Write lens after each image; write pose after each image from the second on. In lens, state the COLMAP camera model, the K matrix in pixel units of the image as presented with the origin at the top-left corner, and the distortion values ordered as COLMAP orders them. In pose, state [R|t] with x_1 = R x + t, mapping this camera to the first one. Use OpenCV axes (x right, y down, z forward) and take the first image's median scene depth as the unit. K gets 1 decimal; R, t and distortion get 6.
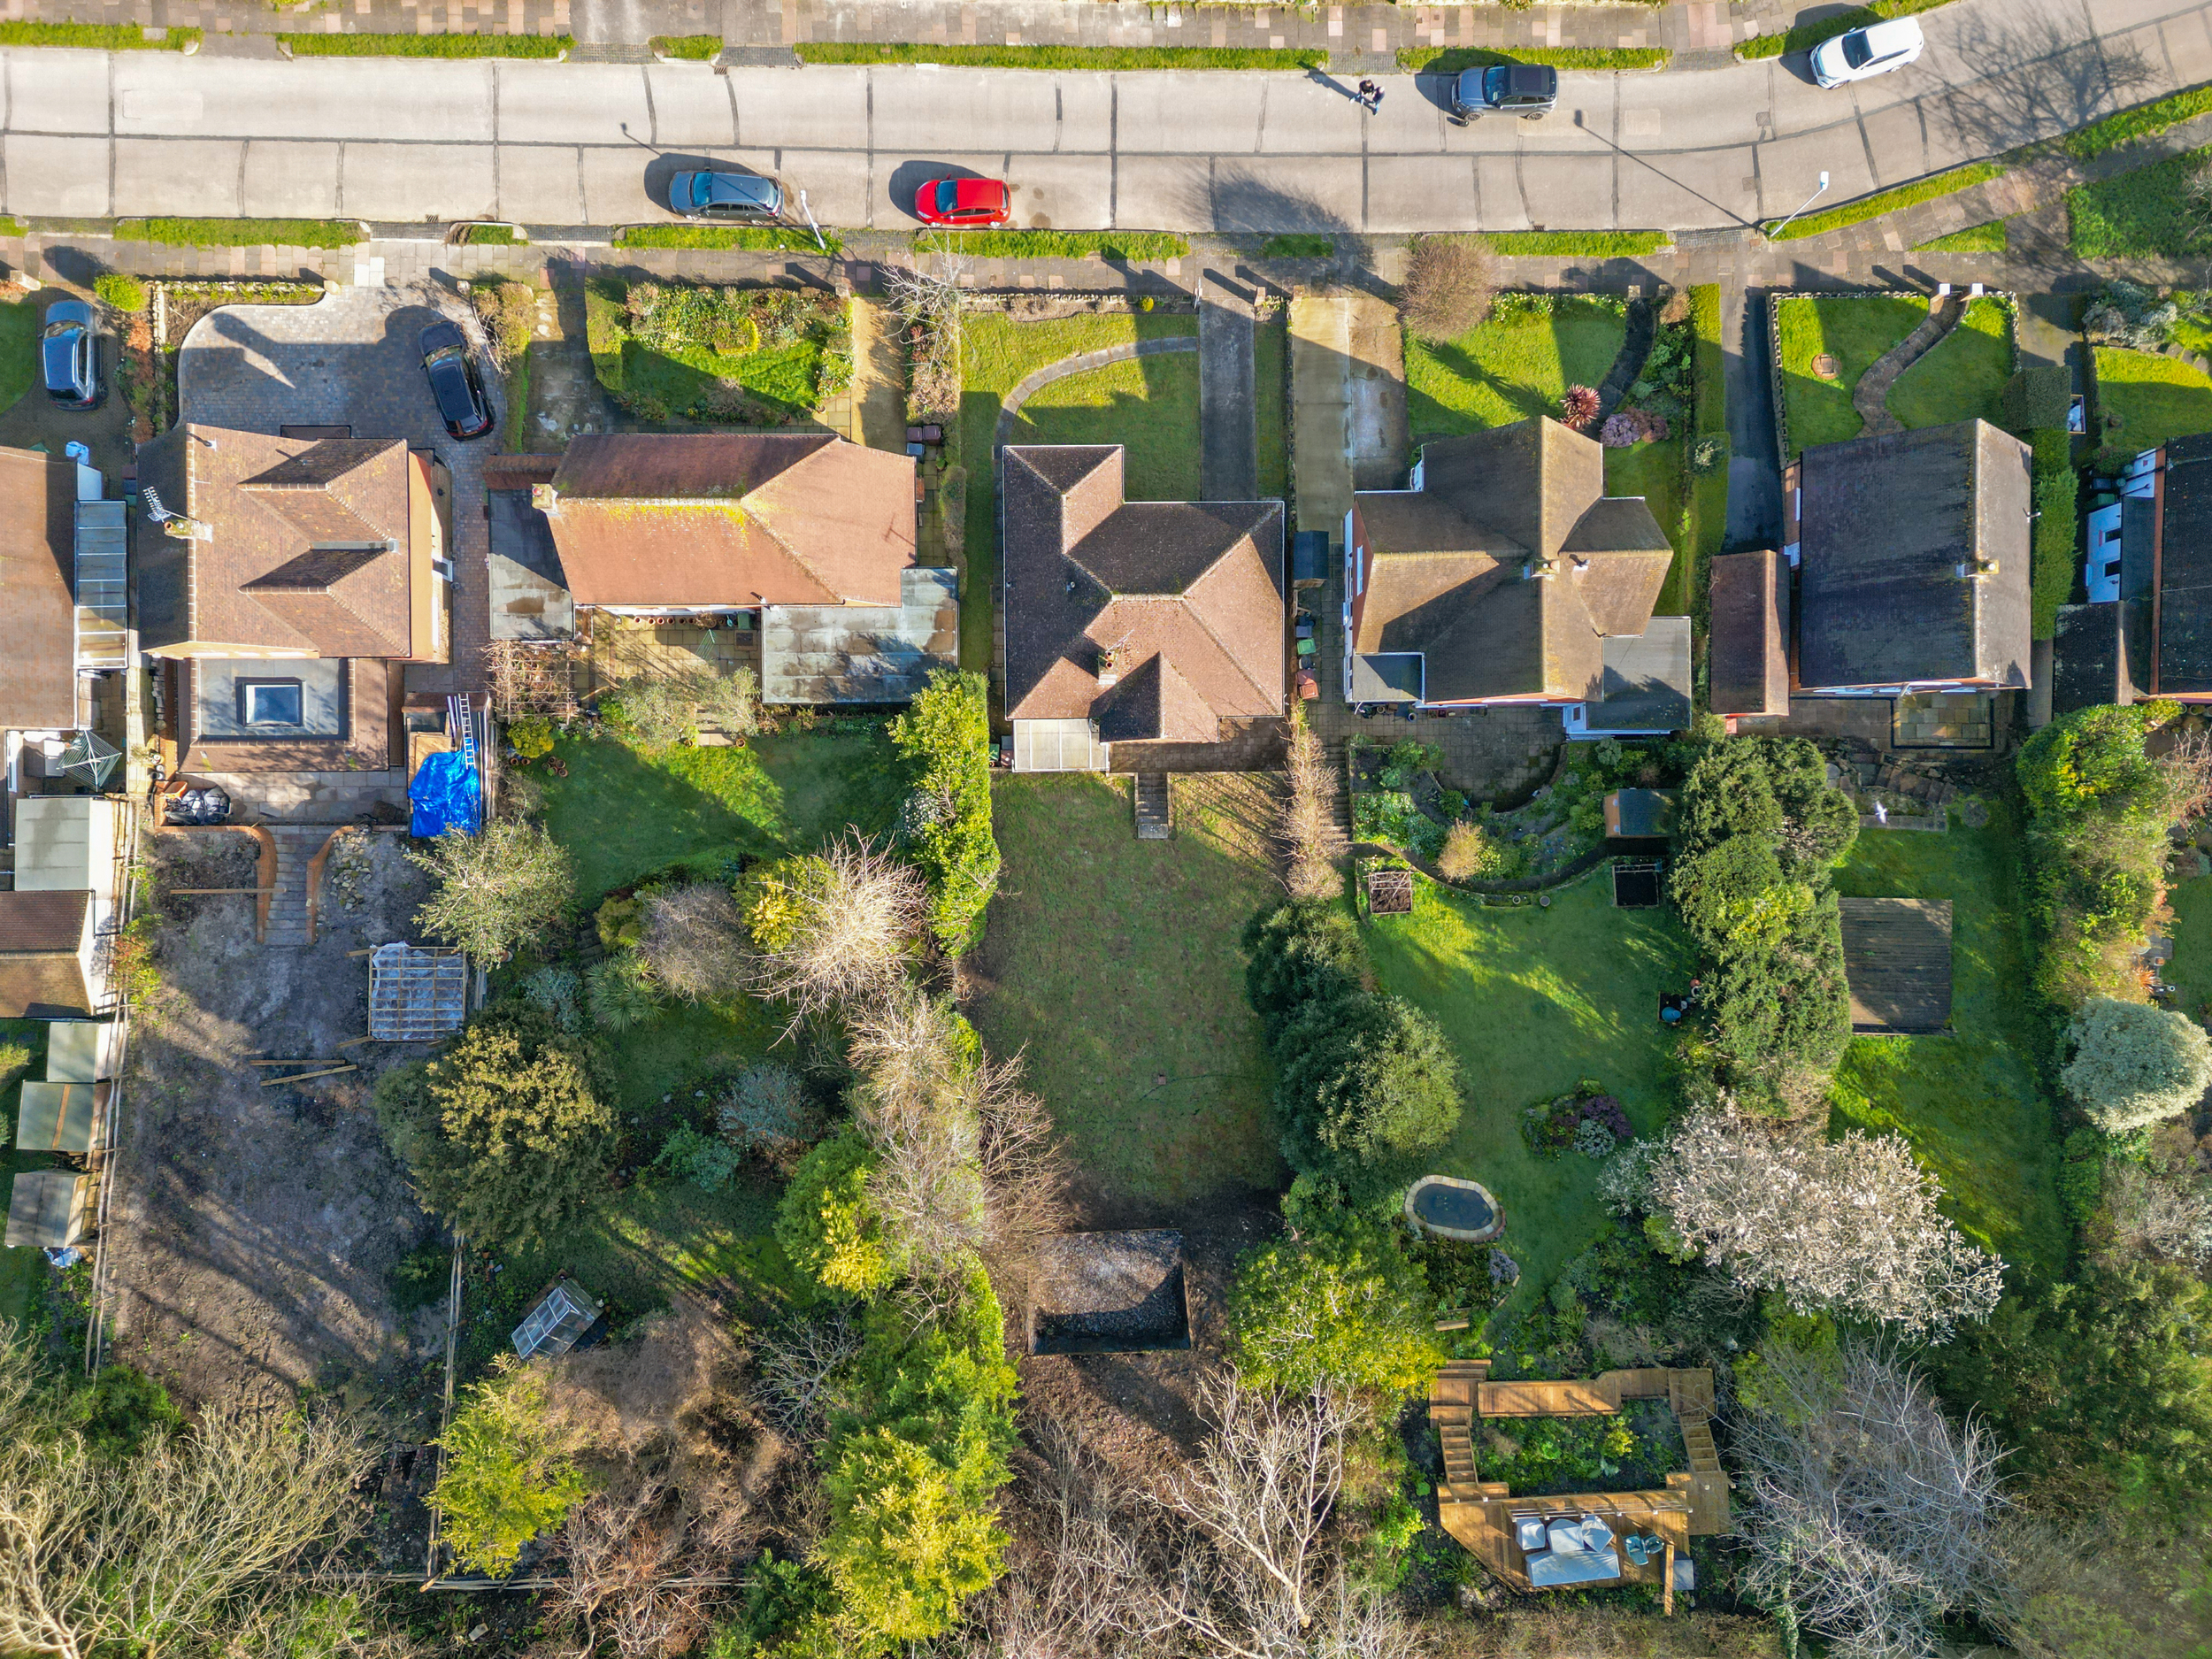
lens RADIAL K [[1543.9, 0, 1094.3], [0, 1543.9, 832.7], [0, 0, 1]] dist [0.096458, -0.097943]
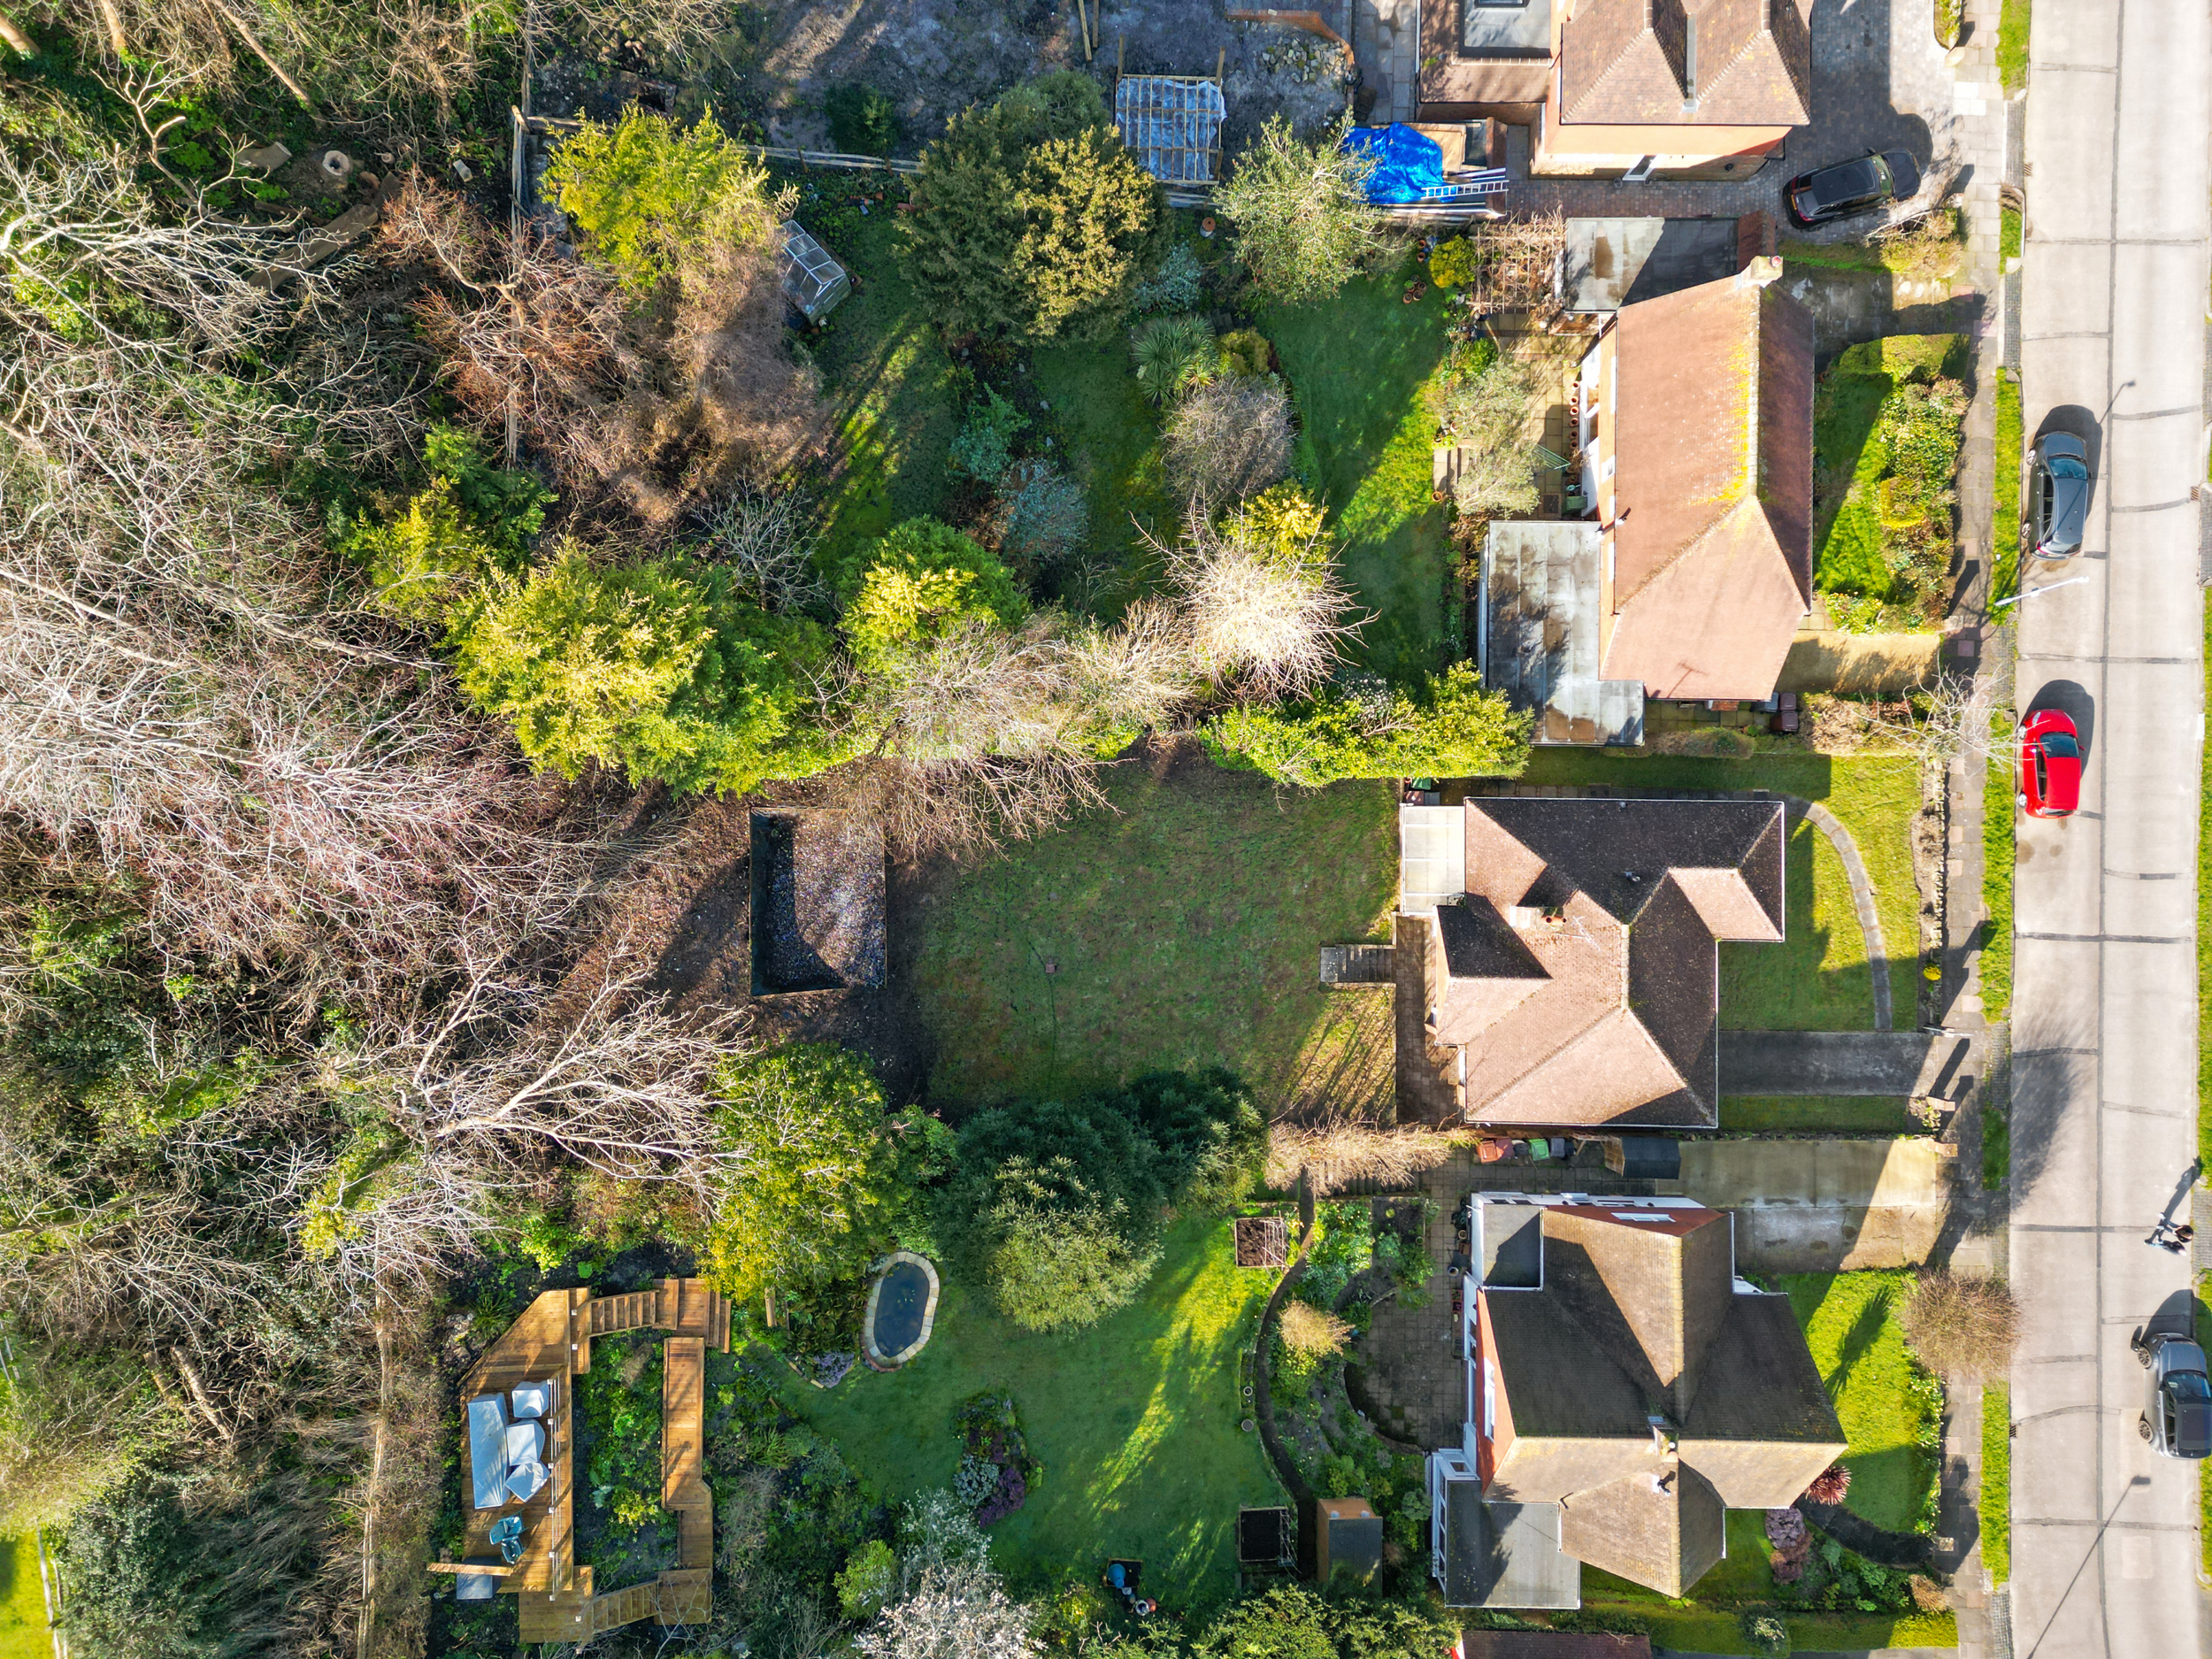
lens RADIAL K [[1543.0, 0, 1101.2], [0, 1543.0, 823.3], [0, 0, 1]] dist [0.080748, -0.069743]
pose [[-0.022962, 0.998794, -0.043396, -0.000537], [-0.999732, -0.023067, -0.001907, 0.134154], [-0.002906, 0.043340, 0.999056, 0.134448]]
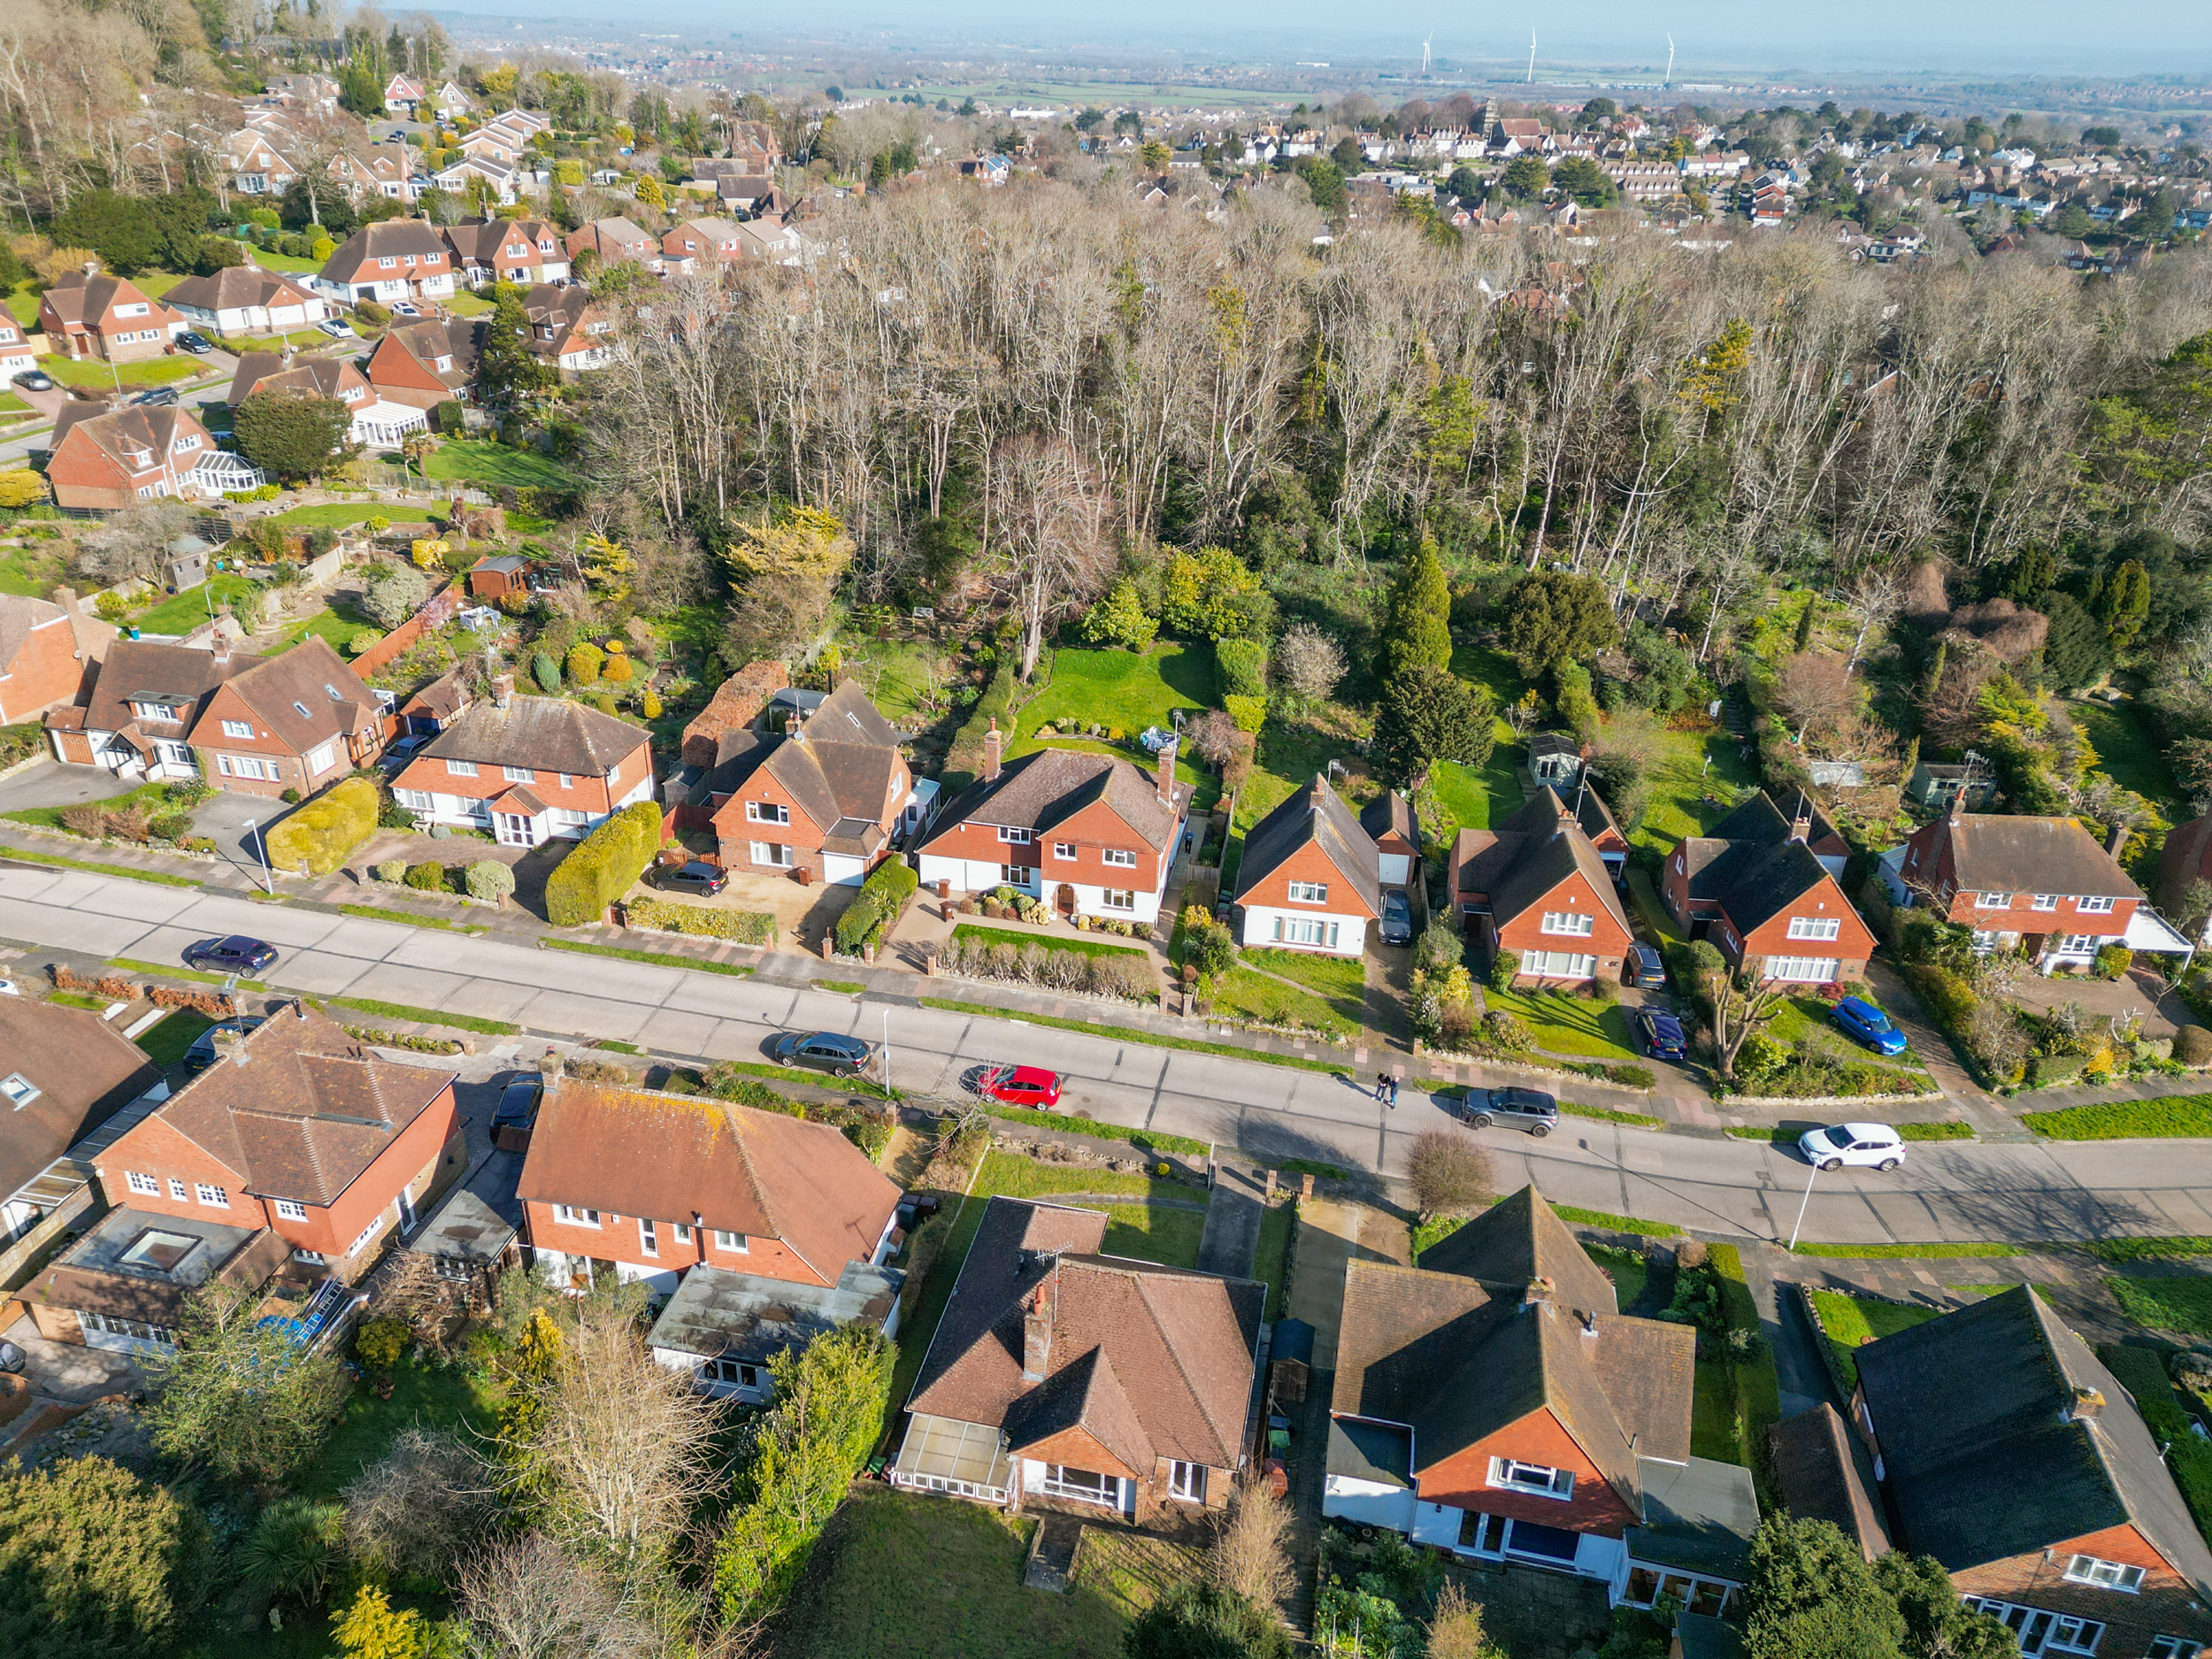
lens RADIAL K [[1543.0, 0, 1101.2], [0, 1543.0, 823.3], [0, 0, 1]] dist [0.080748, -0.069743]
pose [[0.977373, 0.107374, -0.182242, 0.167404], [-0.211112, 0.441603, -0.872020, 0.503964], [-0.013153, 0.890762, 0.454279, 0.340717]]
